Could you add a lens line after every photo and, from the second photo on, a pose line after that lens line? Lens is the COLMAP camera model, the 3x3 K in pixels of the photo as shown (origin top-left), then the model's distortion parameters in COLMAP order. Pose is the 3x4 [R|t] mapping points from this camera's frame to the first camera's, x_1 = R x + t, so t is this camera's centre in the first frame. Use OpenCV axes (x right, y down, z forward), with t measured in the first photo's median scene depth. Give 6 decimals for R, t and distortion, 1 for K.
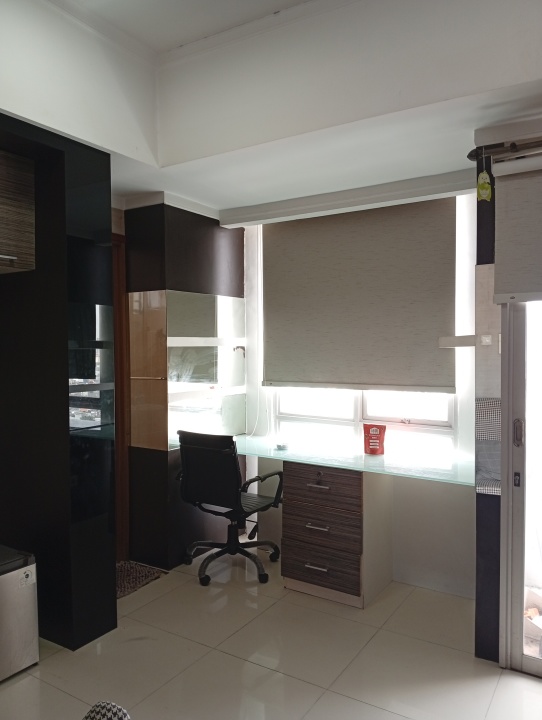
lens RADIAL K [[555.6, 0, 265.9], [0, 555.6, 358.9], [0, 0, 1]] dist [0.019074, -0.046998]
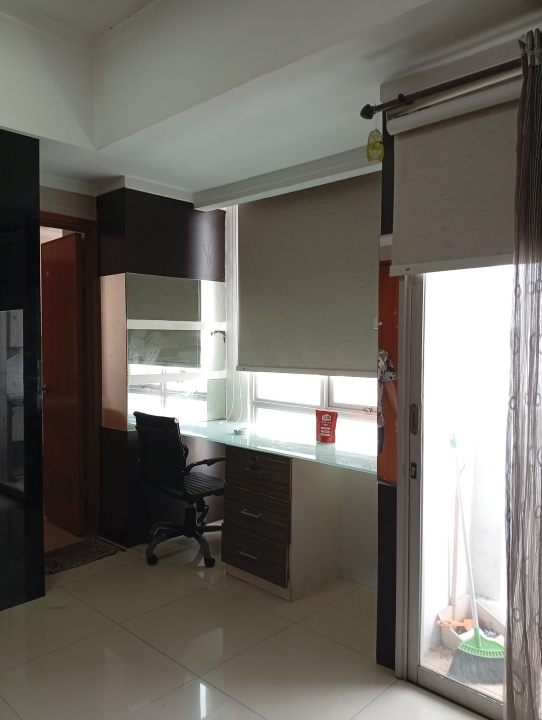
lens RADIAL K [[555.6, 0, 272.6], [0, 555.6, 361.5], [0, 0, 1]] dist [0.019074, -0.046998]
pose [[0.982292, 0.013219, -0.186891, 0.278912], [-0.010712, 0.999839, 0.014415, 0.020231], [0.187052, -0.012158, 0.982275, 0.051328]]
